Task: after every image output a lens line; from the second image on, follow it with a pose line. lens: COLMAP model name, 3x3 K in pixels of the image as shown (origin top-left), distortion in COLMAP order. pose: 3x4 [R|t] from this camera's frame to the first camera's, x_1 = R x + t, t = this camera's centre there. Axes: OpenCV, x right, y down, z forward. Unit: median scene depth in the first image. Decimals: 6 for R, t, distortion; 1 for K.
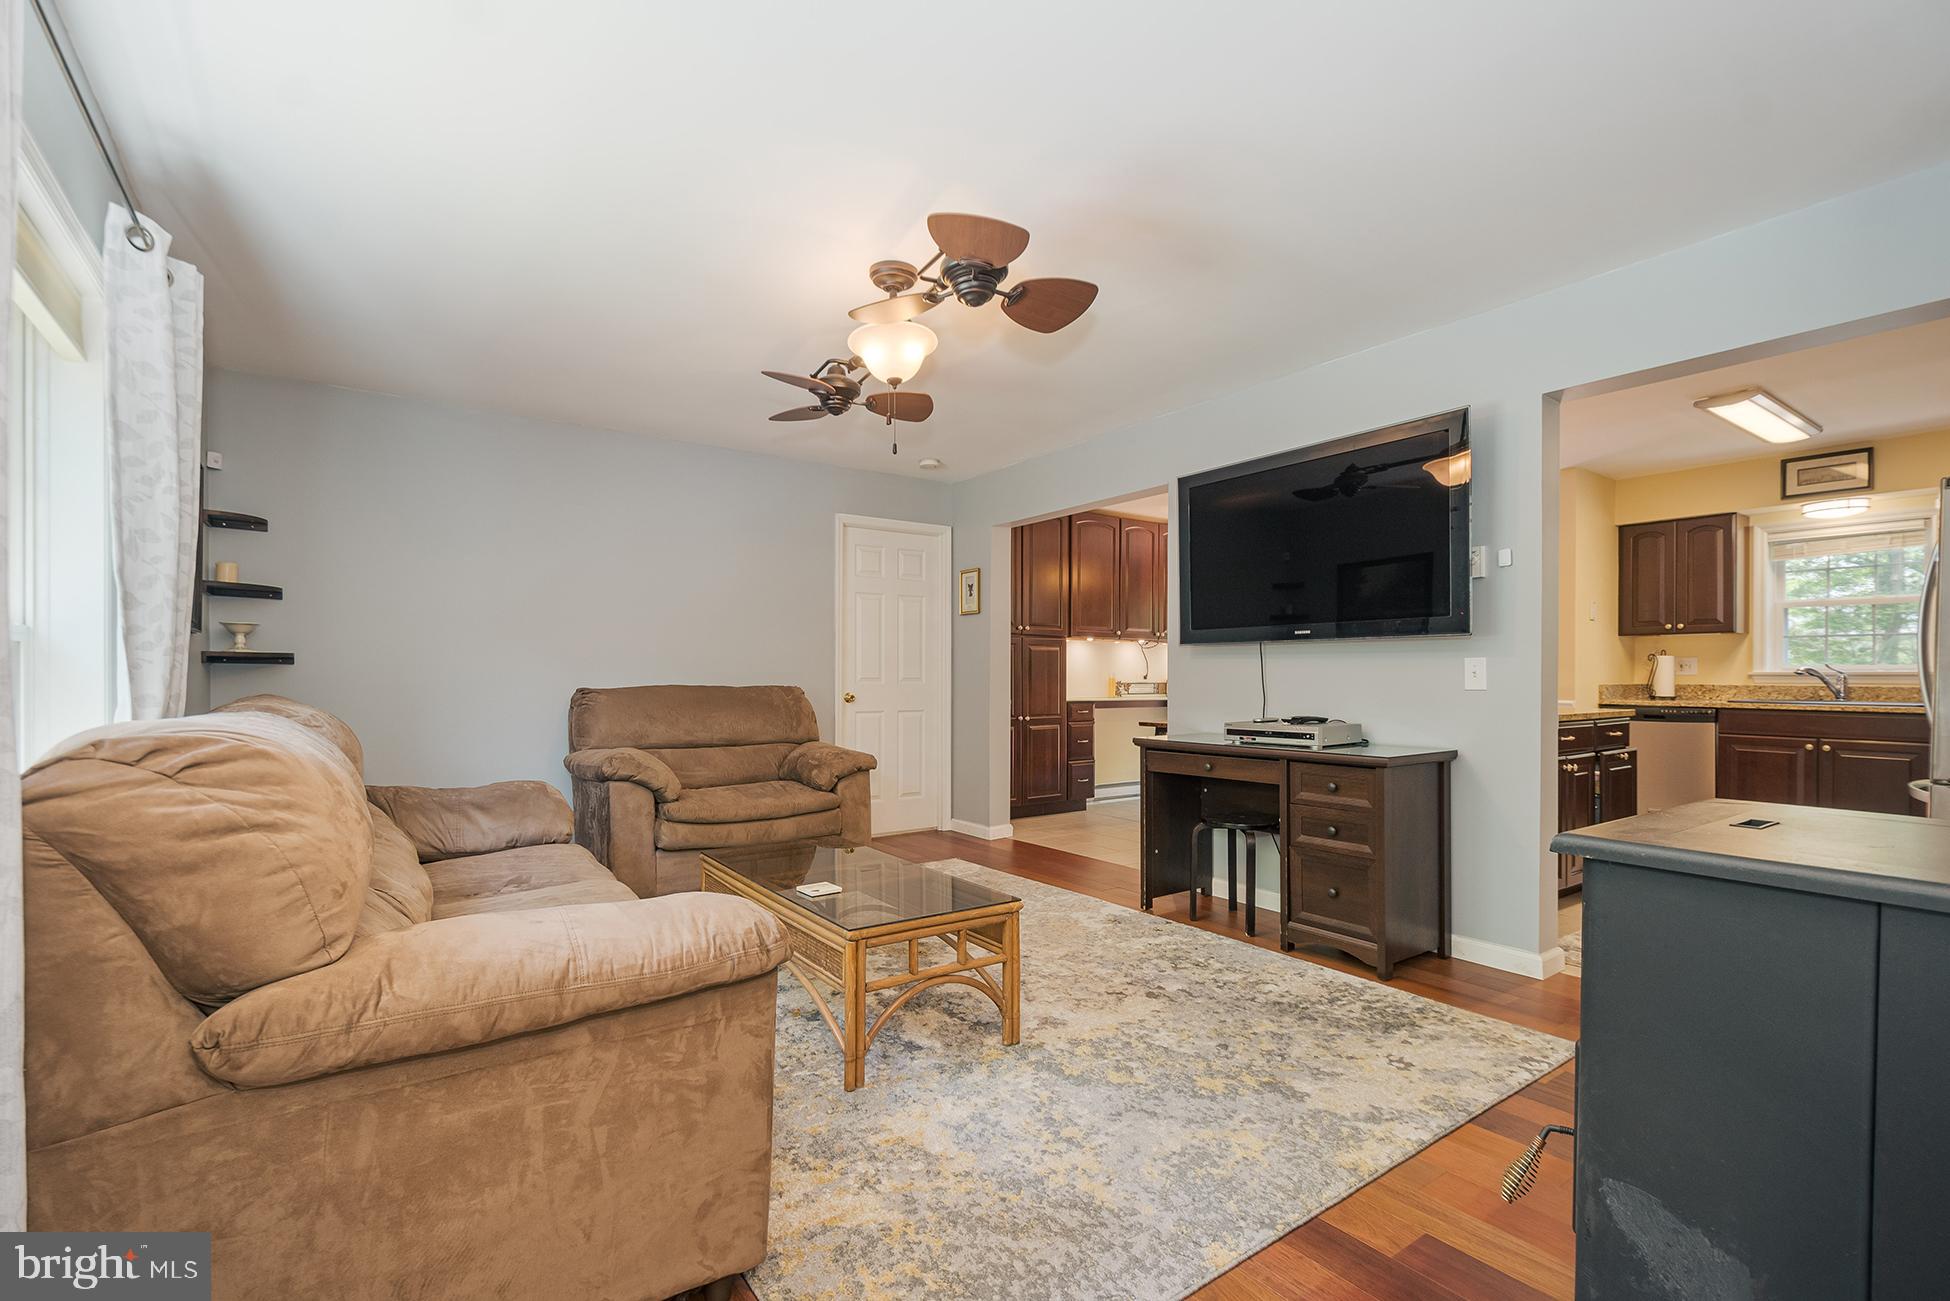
lens RADIAL K [[861.4, 0, 960.6], [0, 861.4, 663.2], [0, 0, 1]] dist [0.010043, -0.001195]
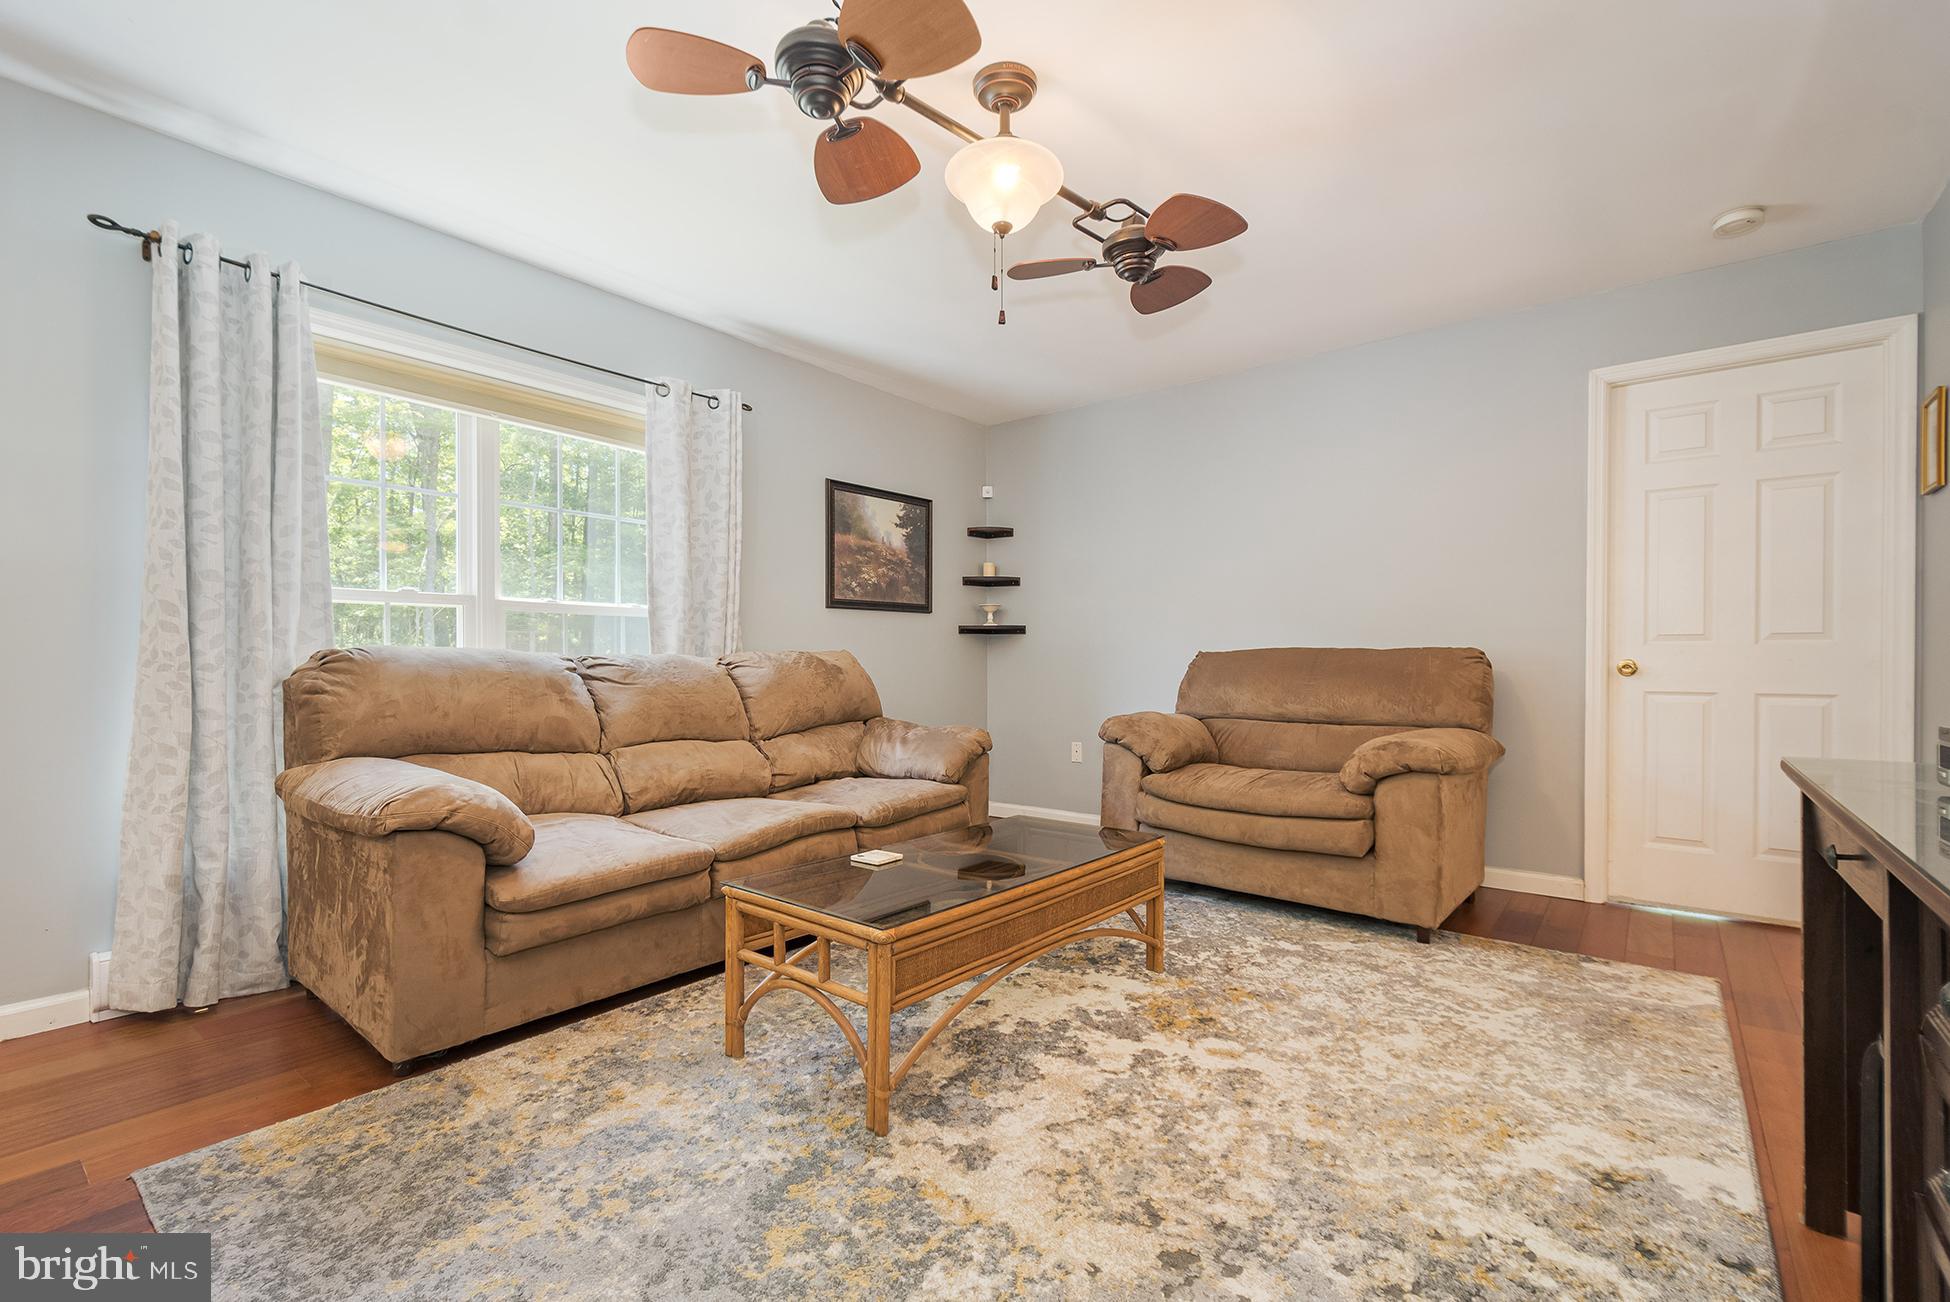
lens RADIAL K [[861.4, 0, 962.5], [0, 861.4, 660.2], [0, 0, 1]] dist [0.010043, -0.001195]
pose [[0.277273, -0.002127, -0.960789, 0.655811], [0.015735, 0.999873, 0.002327, 0.051296], [0.960662, -0.015763, 0.277271, 0.766267]]
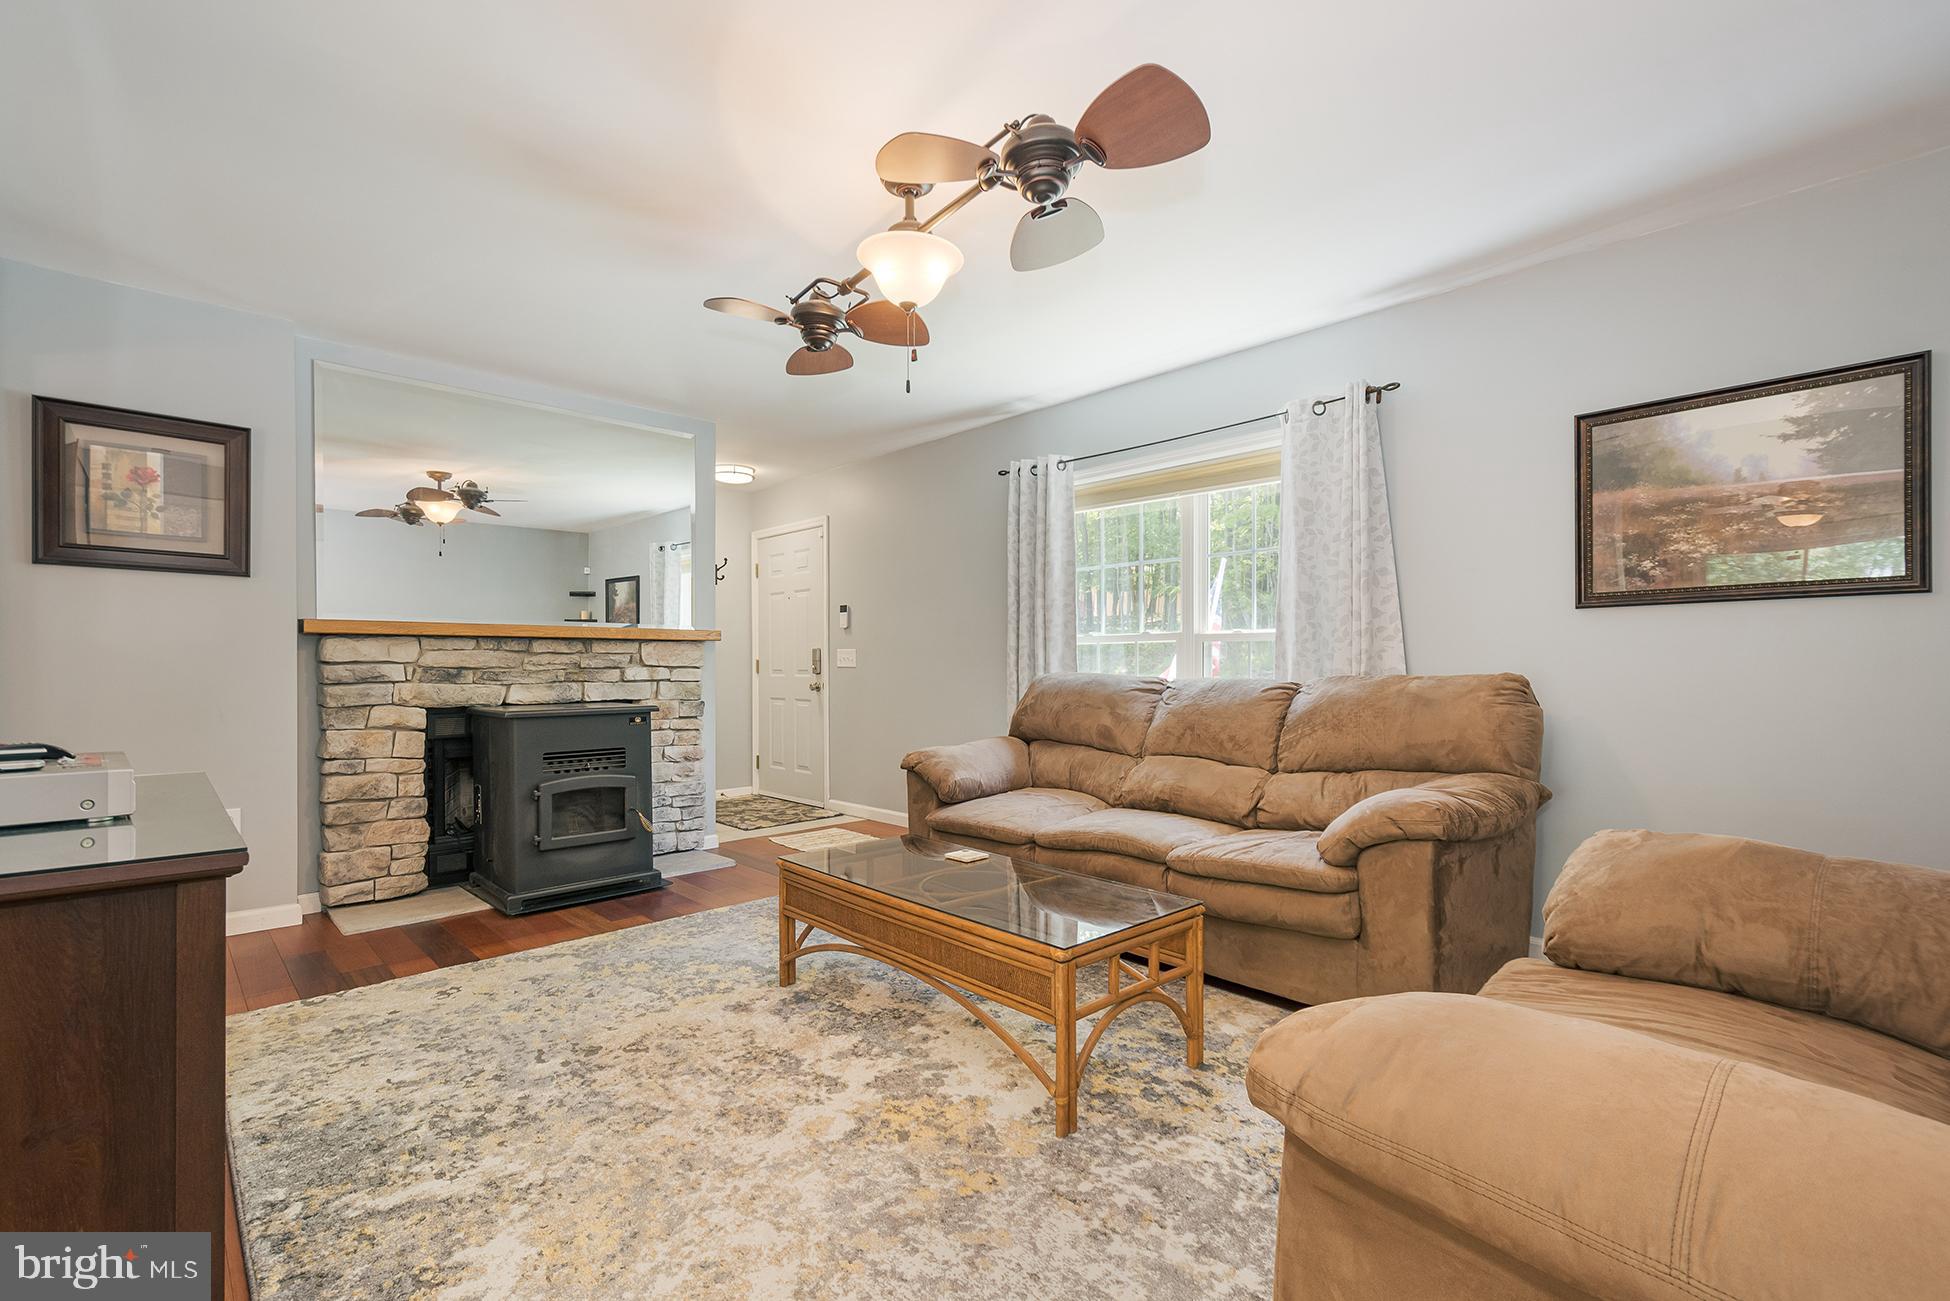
lens RADIAL K [[861.4, 0, 964.2], [0, 861.4, 666.8], [0, 0, 1]] dist [0.010043, -0.001195]
pose [[-0.989602, 0.001363, -0.143825, -0.006451], [0.003550, 0.999882, -0.014949, 0.040529], [0.143788, -0.015304, -0.989490, 1.872551]]
